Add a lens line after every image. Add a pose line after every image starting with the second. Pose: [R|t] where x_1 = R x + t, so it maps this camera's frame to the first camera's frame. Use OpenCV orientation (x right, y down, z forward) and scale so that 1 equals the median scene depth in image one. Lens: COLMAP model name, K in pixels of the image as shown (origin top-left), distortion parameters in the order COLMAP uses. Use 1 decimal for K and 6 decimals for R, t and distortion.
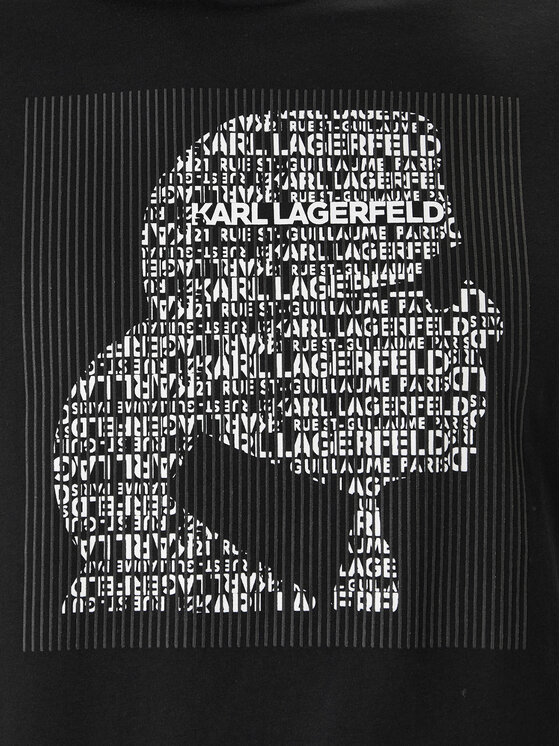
lens RADIAL K [[2019.6, 0, 278.5], [0, 2019.6, 371.3], [0, 0, 1]] dist [0.413945, 0.000000]
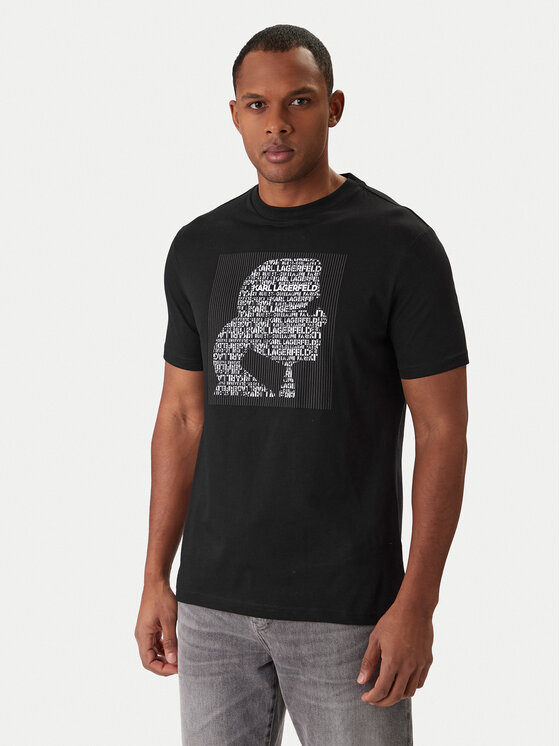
lens RADIAL K [[1439.2, 0, 273.9], [0, 1439.2, 376.0], [0, 0, 1]] dist [0.596487, 0.000000]
pose [[0.912102, 0.035655, -0.408409, 1.071325], [-0.025177, 0.999202, 0.031005, -0.001018], [0.409189, -0.017998, 0.912272, -1.367272]]
